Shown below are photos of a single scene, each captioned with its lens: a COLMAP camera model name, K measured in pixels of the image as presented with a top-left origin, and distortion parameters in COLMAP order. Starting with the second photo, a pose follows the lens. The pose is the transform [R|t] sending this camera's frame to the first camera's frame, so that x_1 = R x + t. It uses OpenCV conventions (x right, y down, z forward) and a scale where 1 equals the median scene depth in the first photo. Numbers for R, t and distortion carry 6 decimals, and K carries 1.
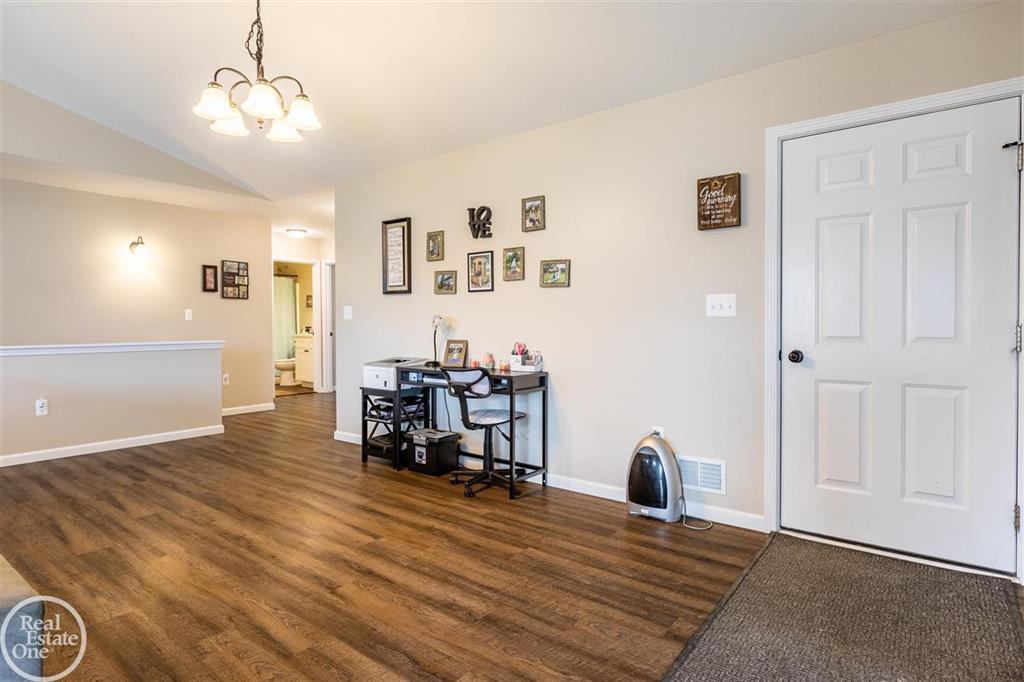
lens RADIAL K [[557.9, 0, 512.0], [0, 557.9, 341.0], [0, 0, 1]] dist [0.001203, 0.000608]
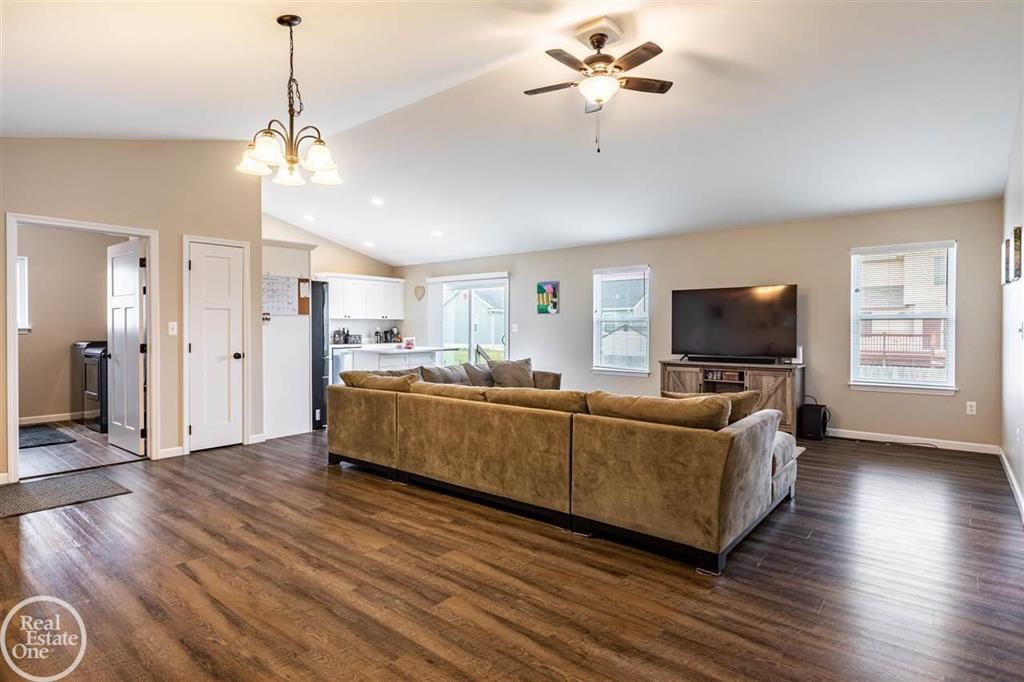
lens RADIAL K [[540.8, 0, 512.0], [0, 540.8, 341.0], [0, 0, 1]] dist [0.001250, -0.001450]
pose [[-0.999686, -0.000981, 0.025034, -0.631283], [0.000302, 0.998689, 0.051190, -0.069995], [-0.025051, 0.051181, -0.998375, 1.424484]]
